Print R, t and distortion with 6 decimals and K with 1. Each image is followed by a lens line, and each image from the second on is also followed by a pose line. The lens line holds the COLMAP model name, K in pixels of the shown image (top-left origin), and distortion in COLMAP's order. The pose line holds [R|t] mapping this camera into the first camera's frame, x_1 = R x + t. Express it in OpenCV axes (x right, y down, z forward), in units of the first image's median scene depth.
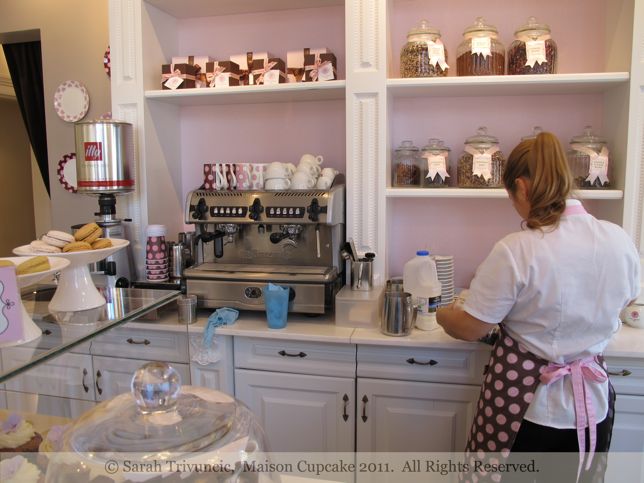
lens RADIAL K [[536.5, 0, 324.0], [0, 536.5, 243.9], [0, 0, 1]] dist [-0.136394, 0.093177]
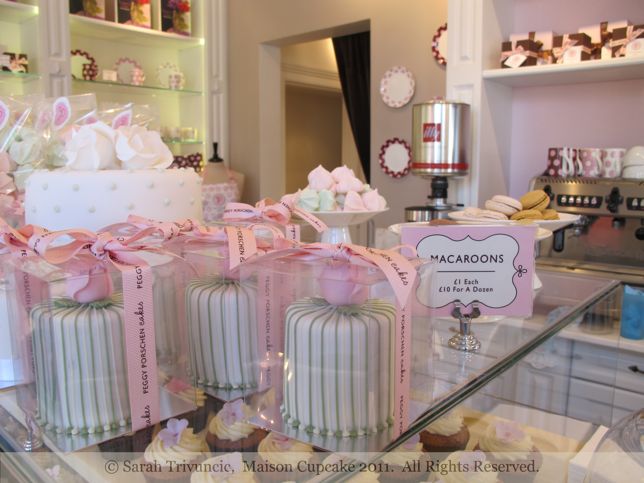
lens RADIAL K [[536.5, 0, 322.4], [0, 536.5, 245.7], [0, 0, 1]] dist [-0.136394, 0.093177]
pose [[0.877823, 0.078851, -0.472450, -0.127321], [-0.074556, 0.996828, 0.027841, 0.019859], [0.473147, 0.010785, 0.880917, 0.031237]]
